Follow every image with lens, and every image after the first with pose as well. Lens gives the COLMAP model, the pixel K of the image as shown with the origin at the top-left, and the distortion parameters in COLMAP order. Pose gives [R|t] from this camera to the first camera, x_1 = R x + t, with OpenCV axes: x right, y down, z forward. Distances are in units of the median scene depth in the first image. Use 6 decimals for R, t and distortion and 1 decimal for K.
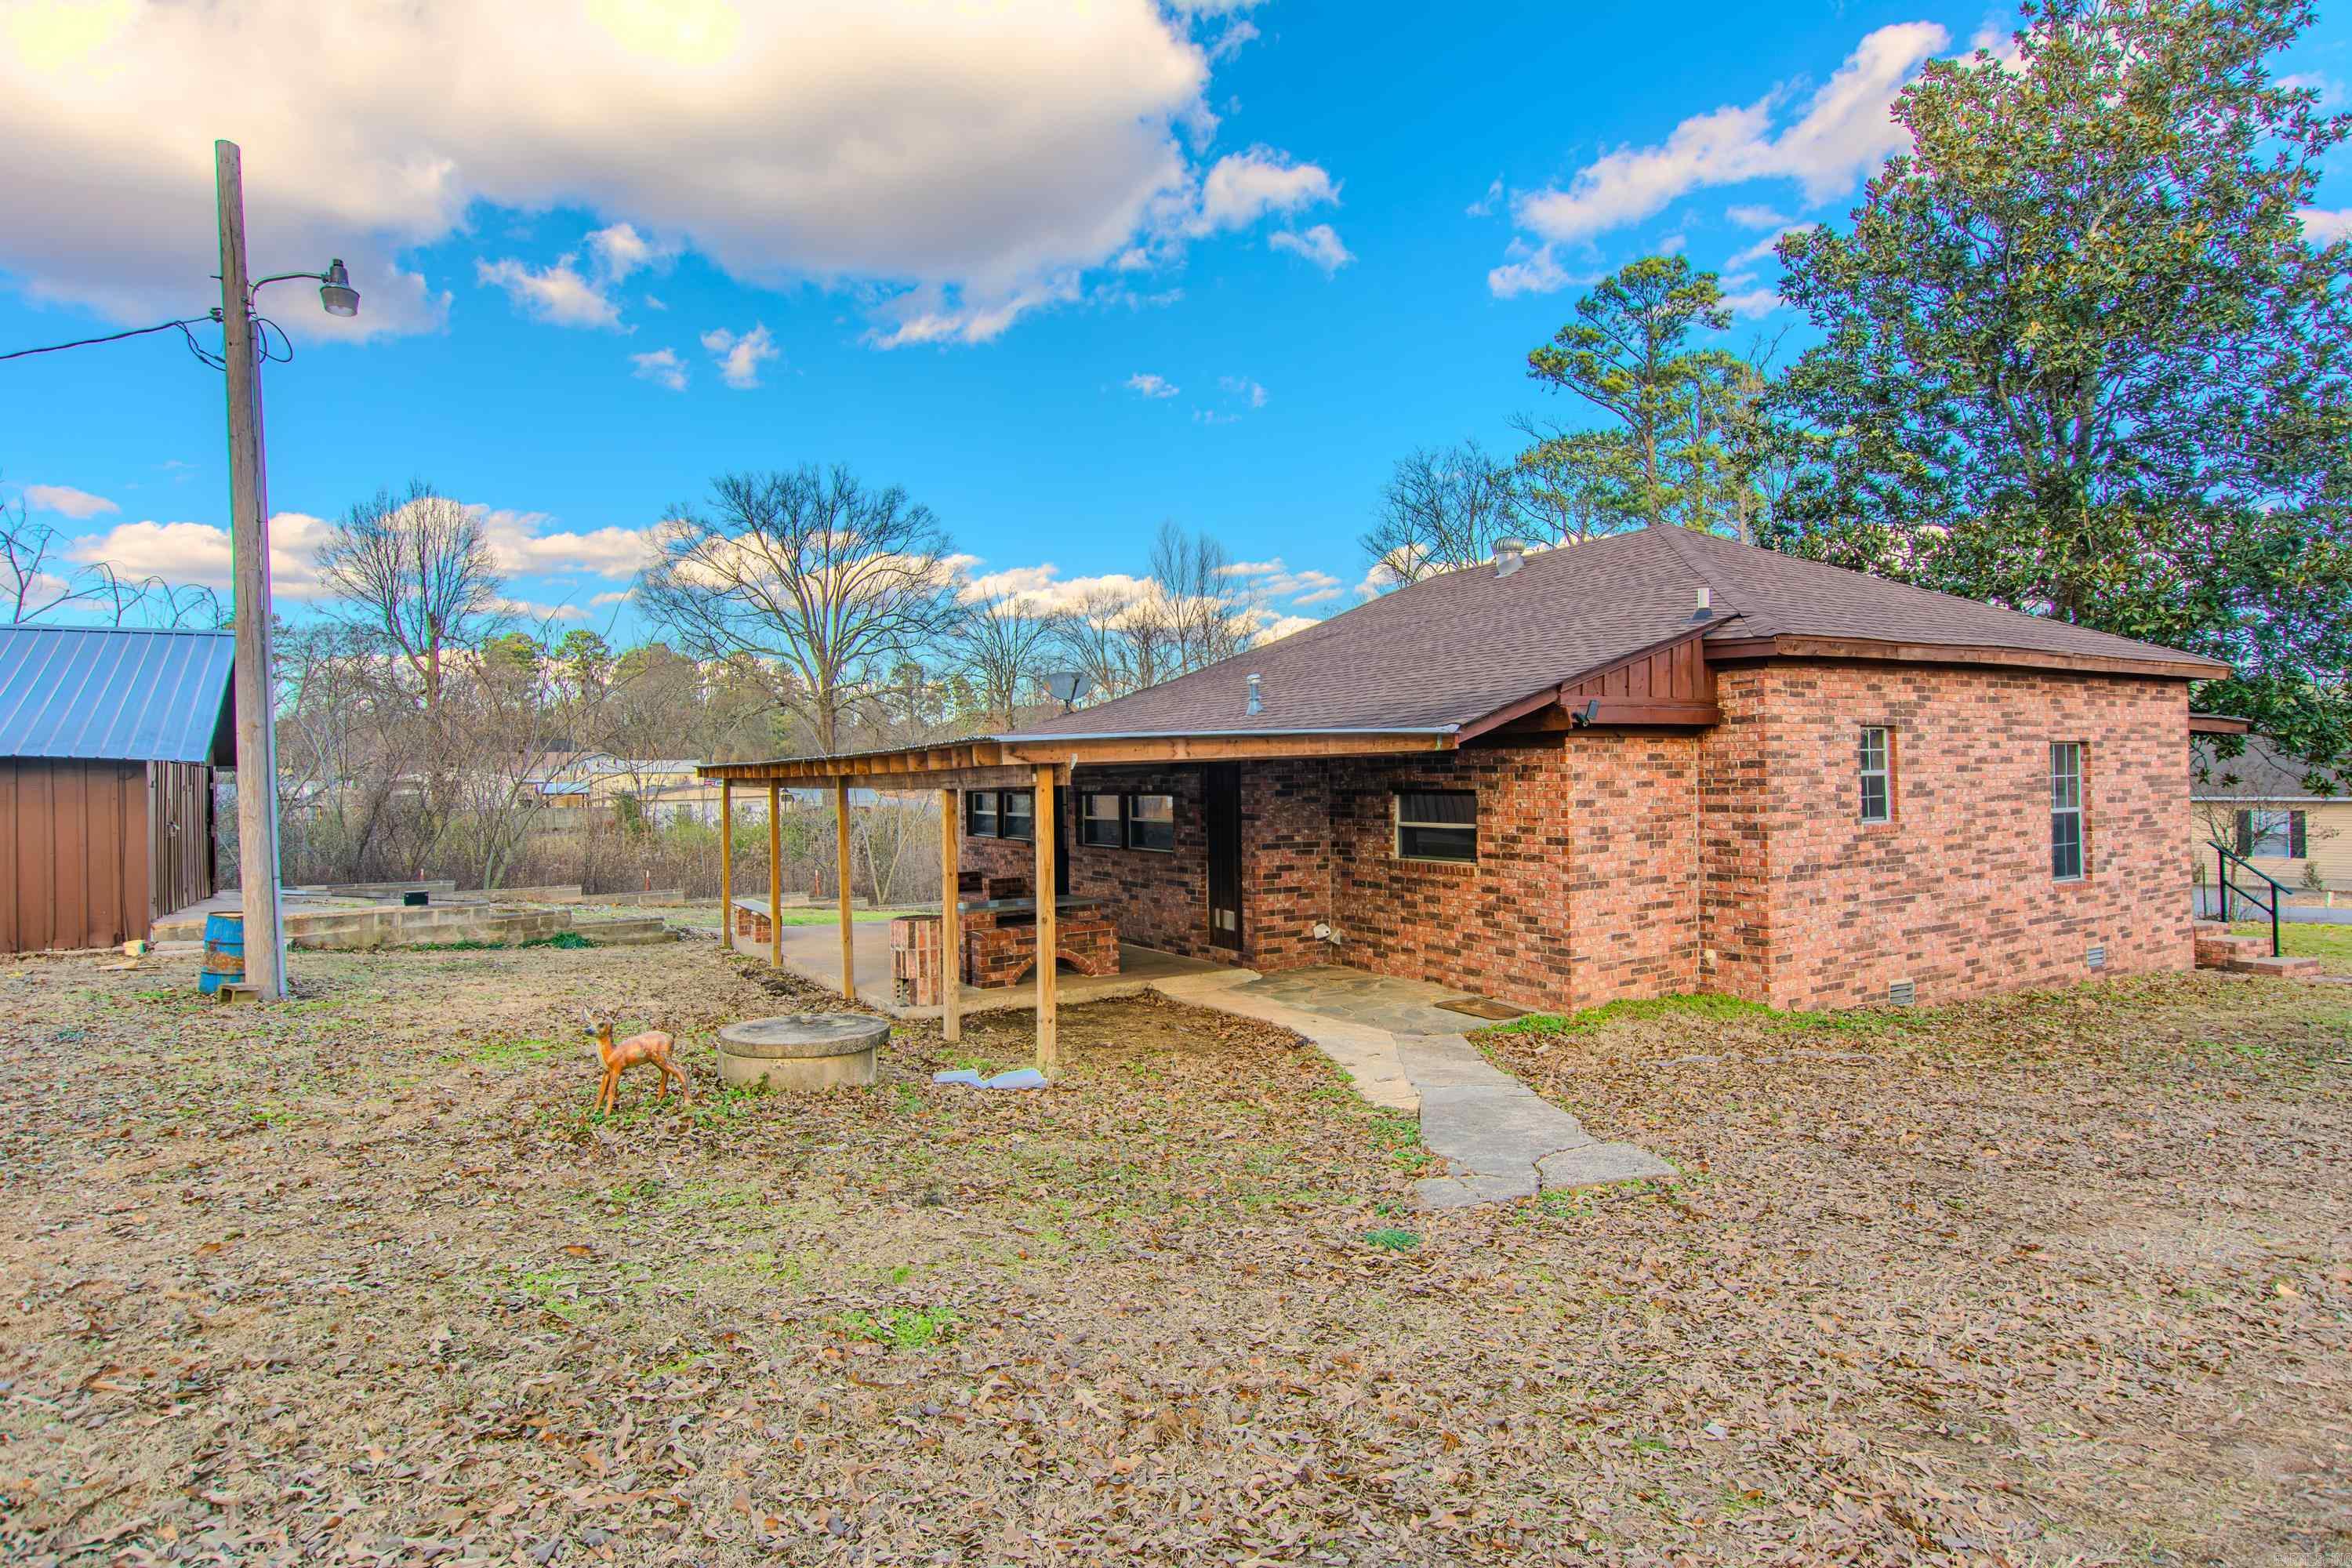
lens RADIAL K [[1216.4, 0, 1176.0], [0, 1216.4, 784.0], [0, 0, 1]] dist [-0.005985, 0.000855]
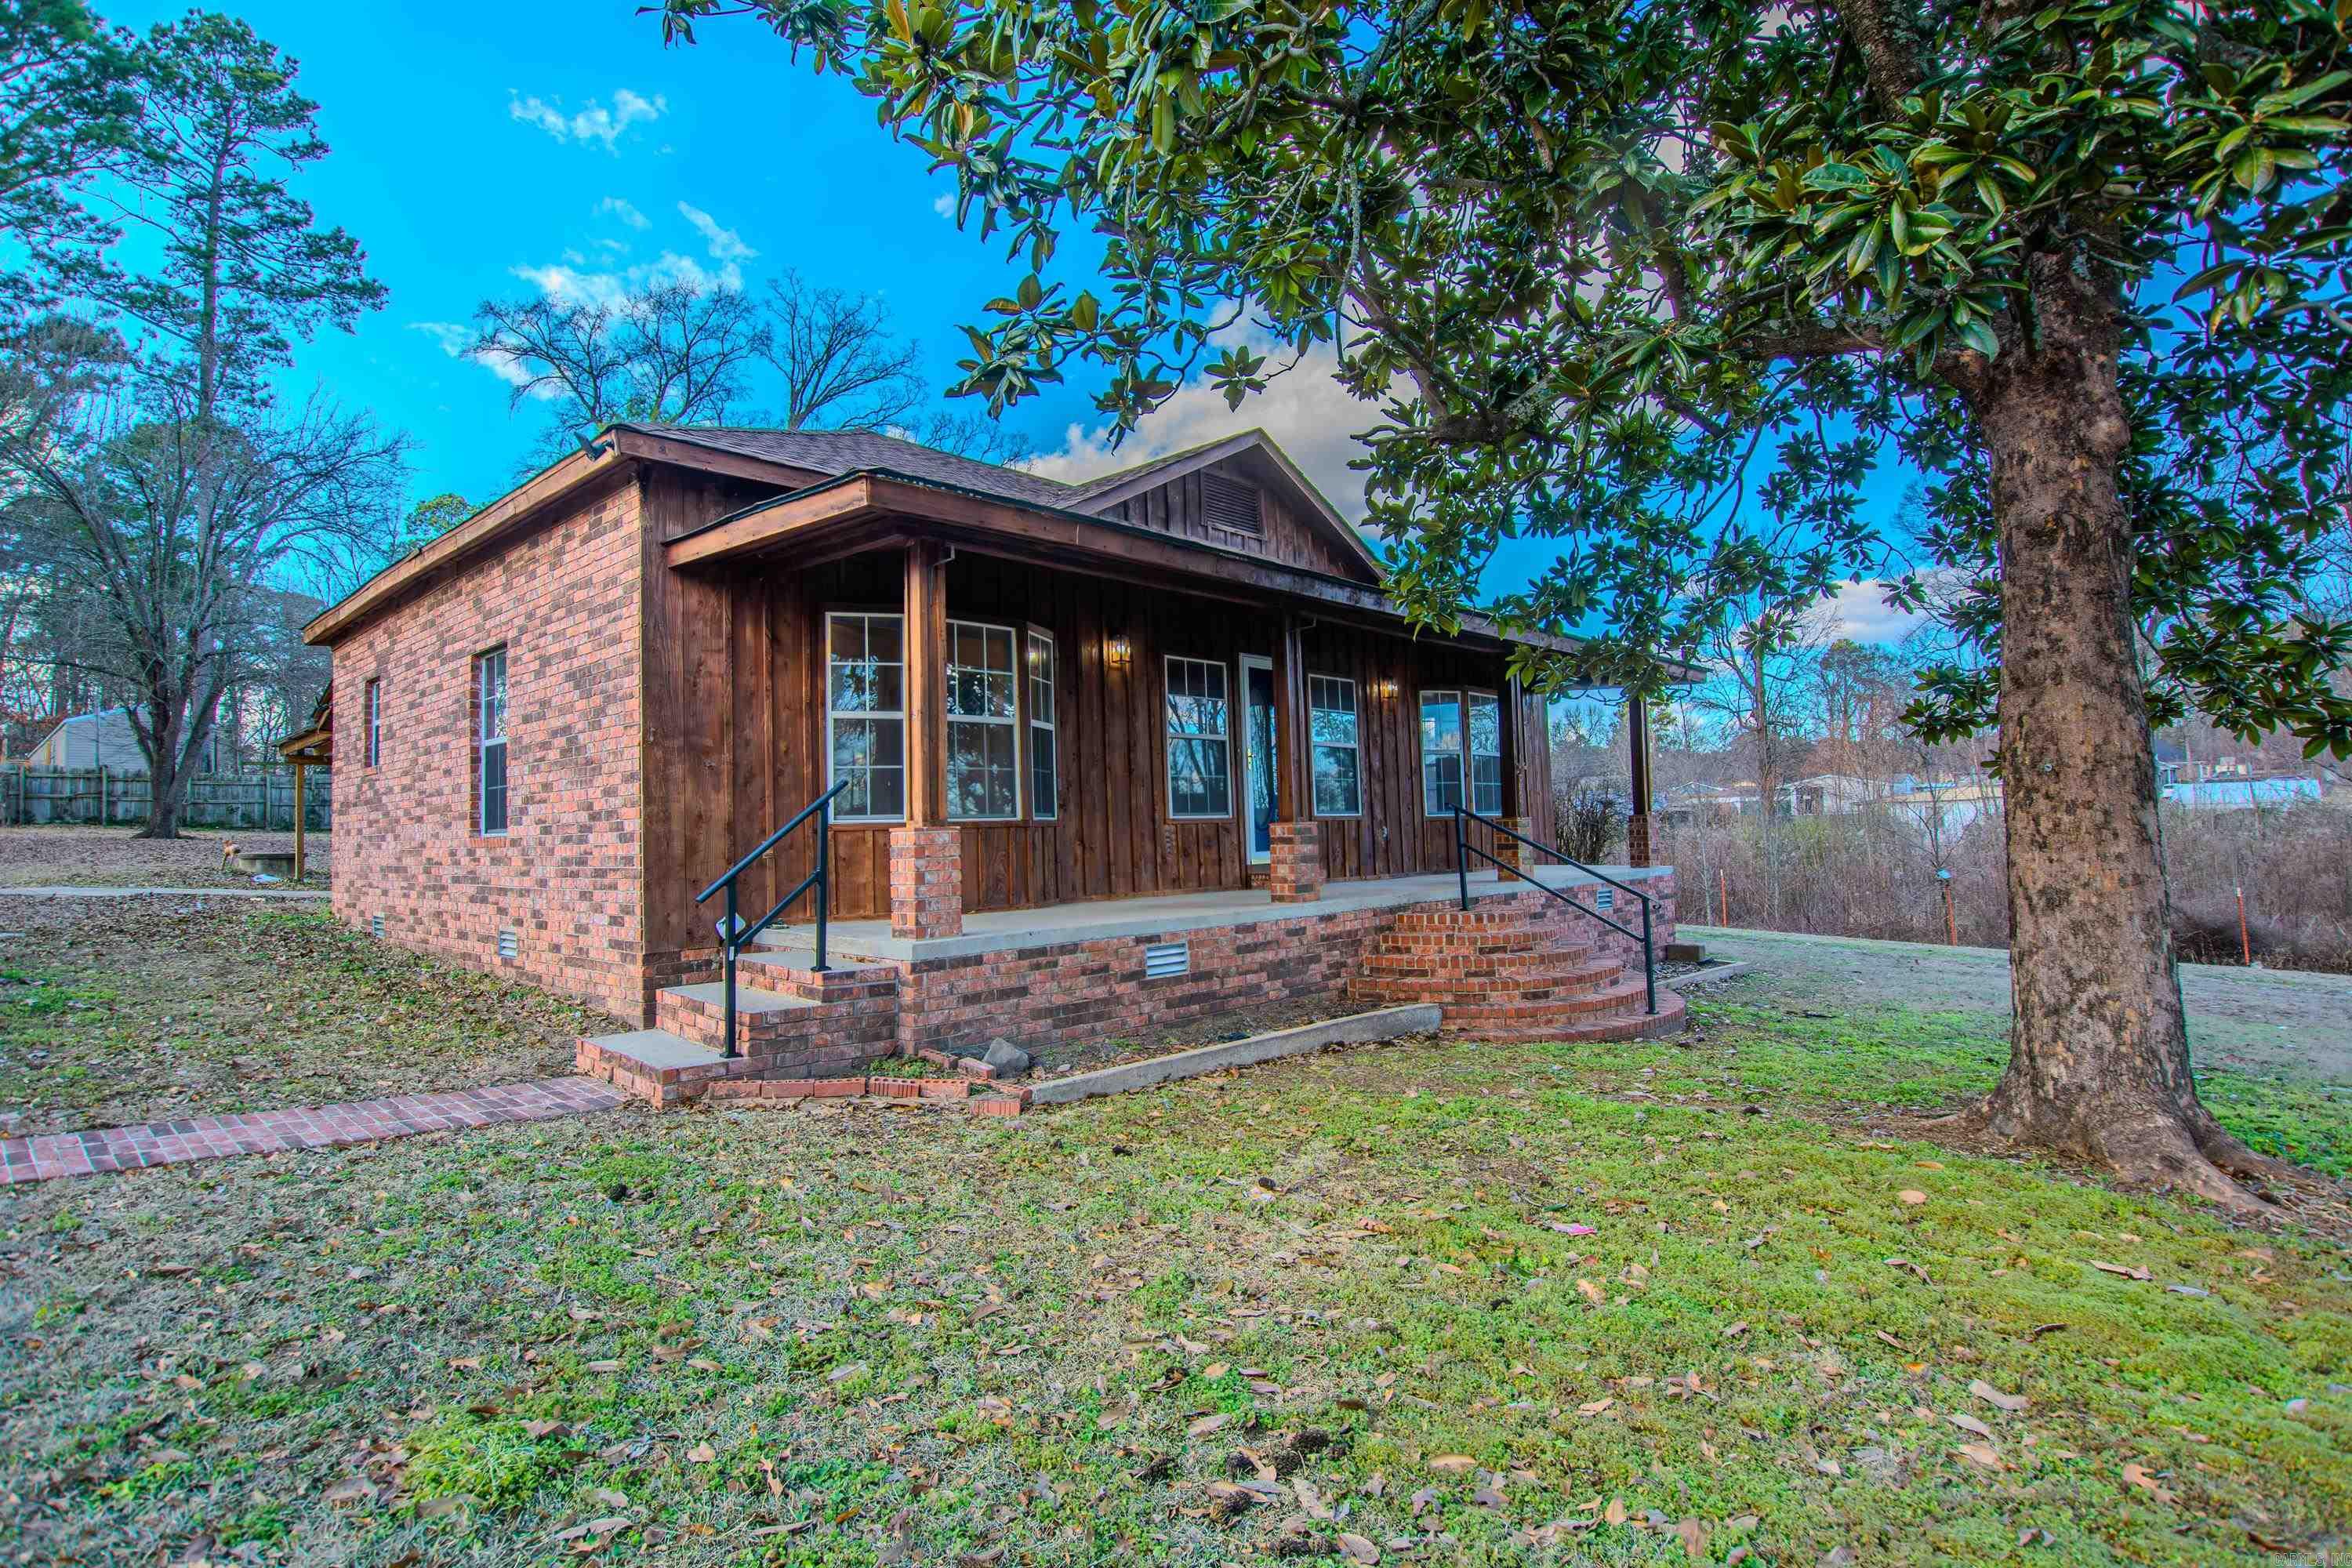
lens RADIAL K [[1198.2, 0, 1186.7], [0, 1198.2, 779.2], [0, 0, 1]] dist [-0.025852, -0.000416]
pose [[0.282928, -0.029392, -0.958691, 1.740501], [0.017675, 0.999520, -0.025427, 0.080648], [0.958978, -0.009751, 0.283312, 1.343042]]
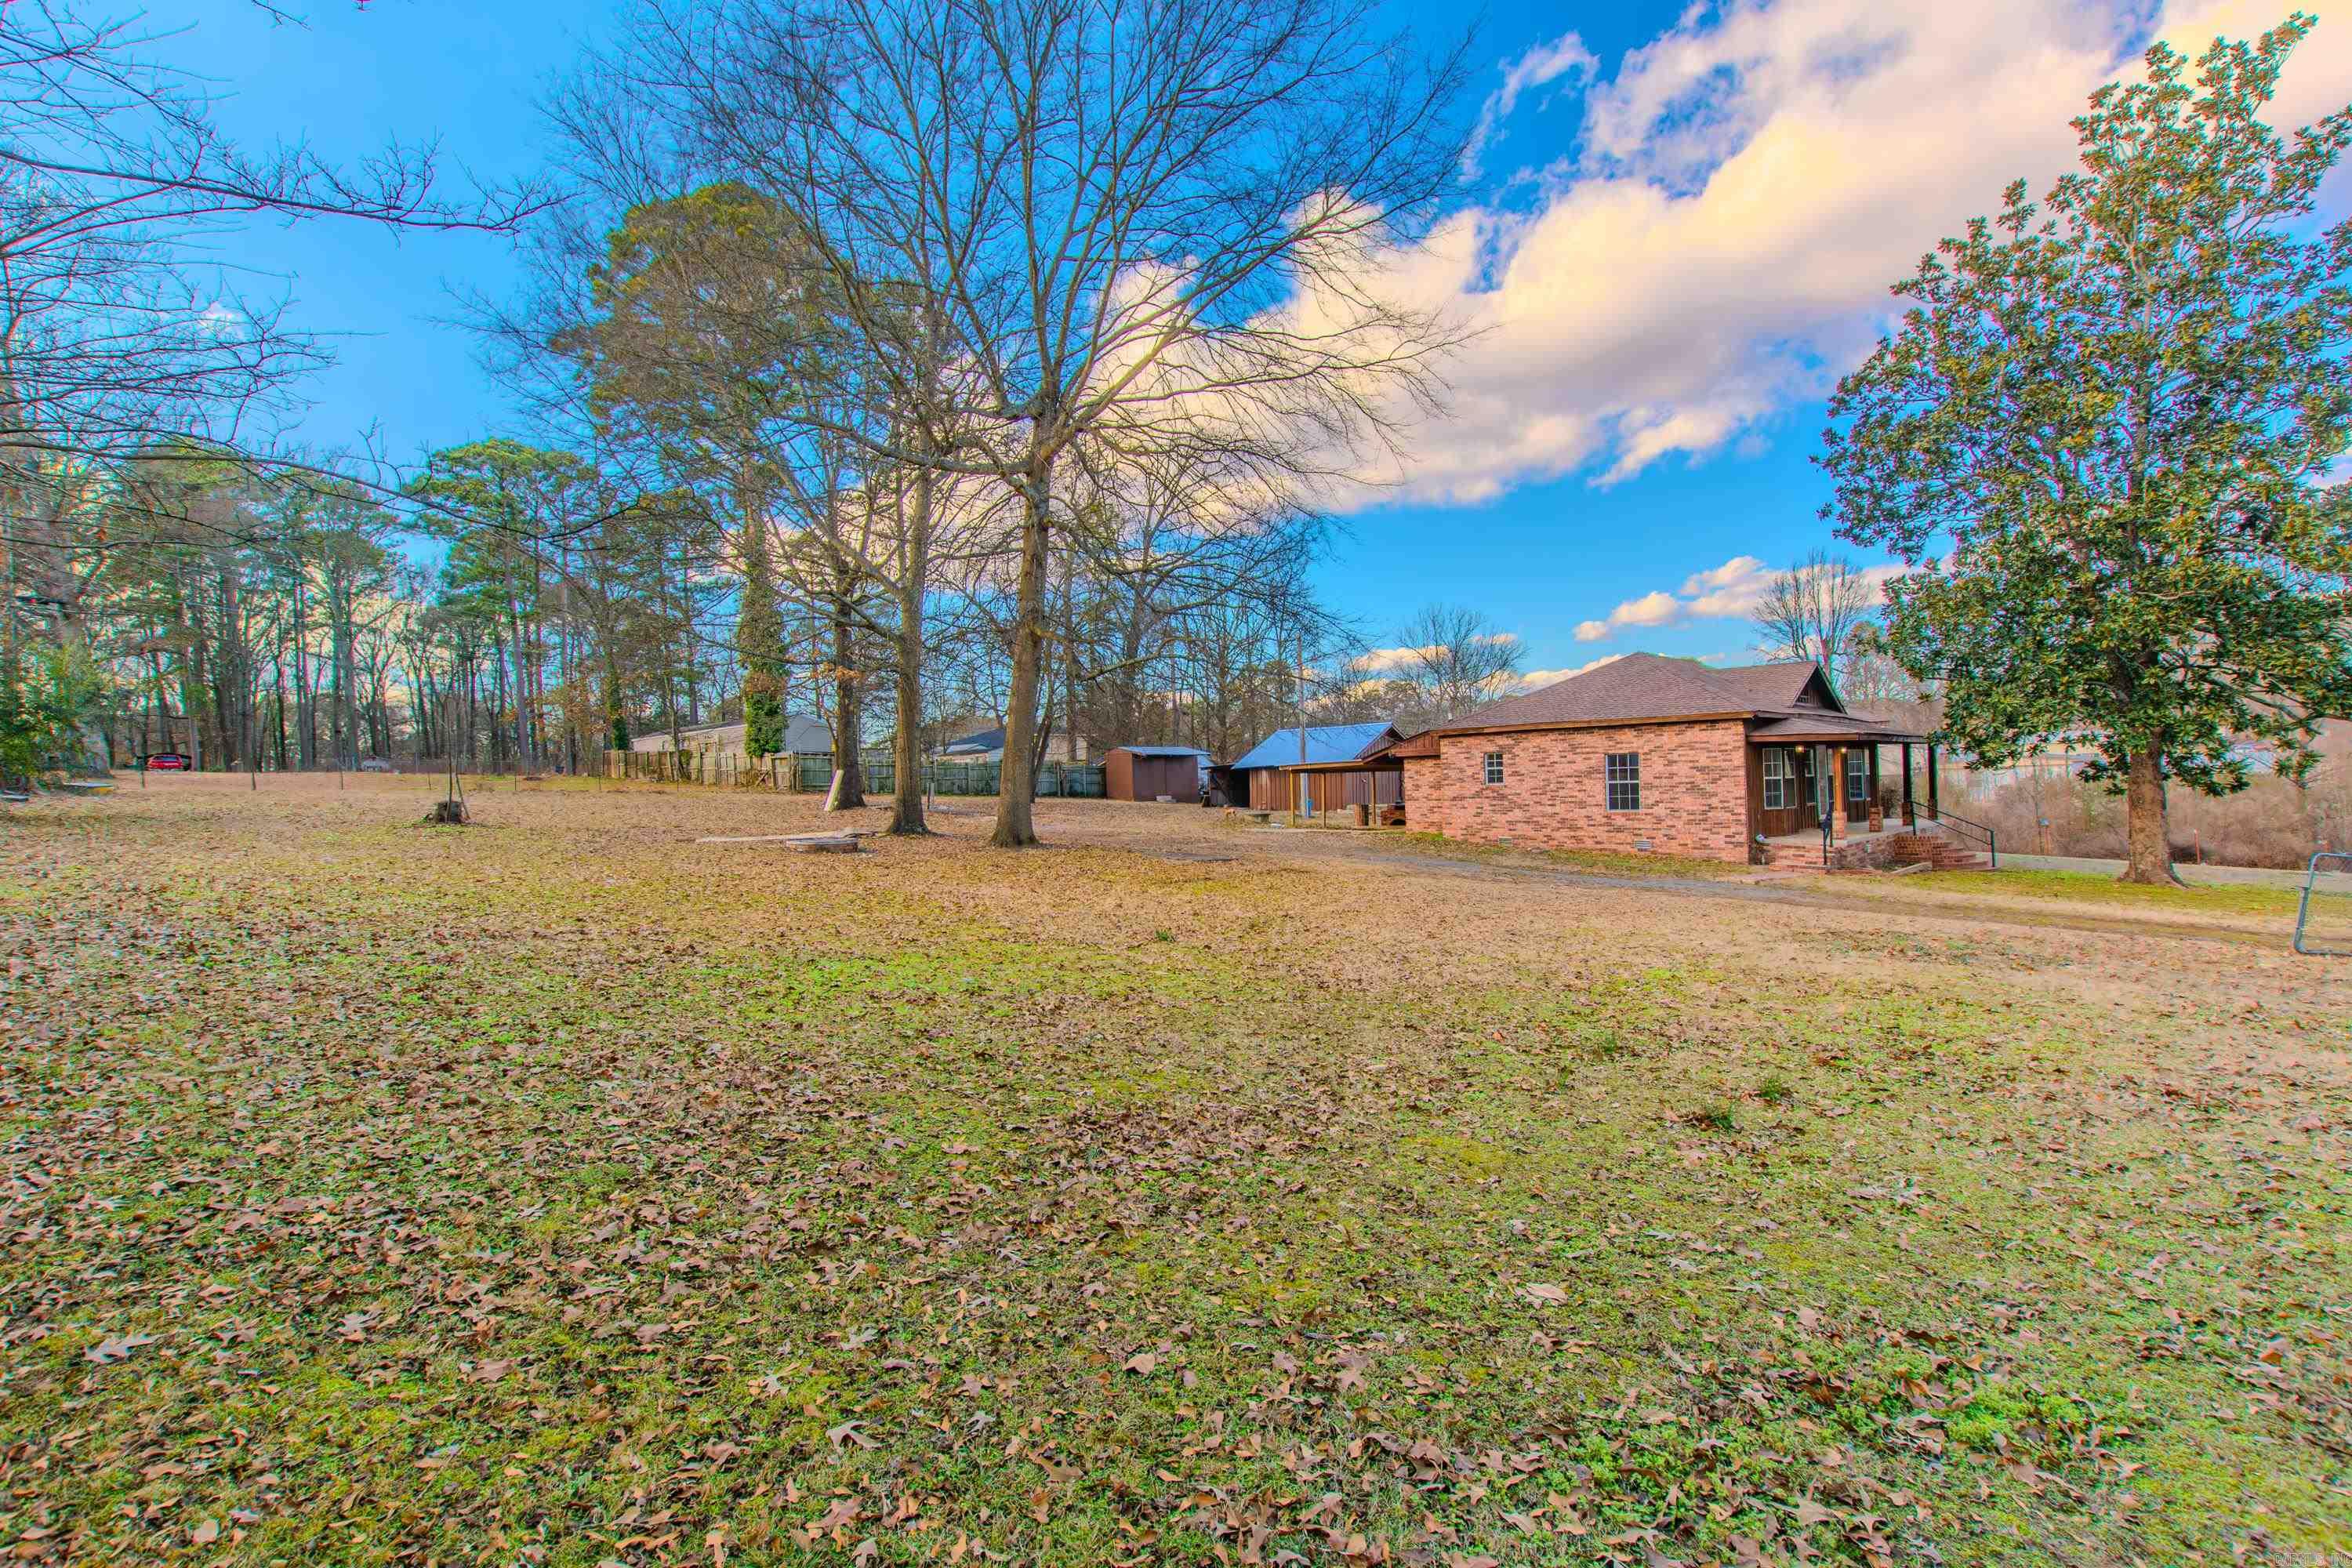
lens RADIAL K [[1059.4, 0, 1188.9], [0, 1059.4, 776.3], [0, 0, 1]] dist [0.003257, -0.003700]
pose [[0.249795, 0.009509, -0.968252, 2.848347], [0.020906, 0.999666, 0.015211, -0.043909], [0.968073, -0.024042, 0.249513, -0.396567]]
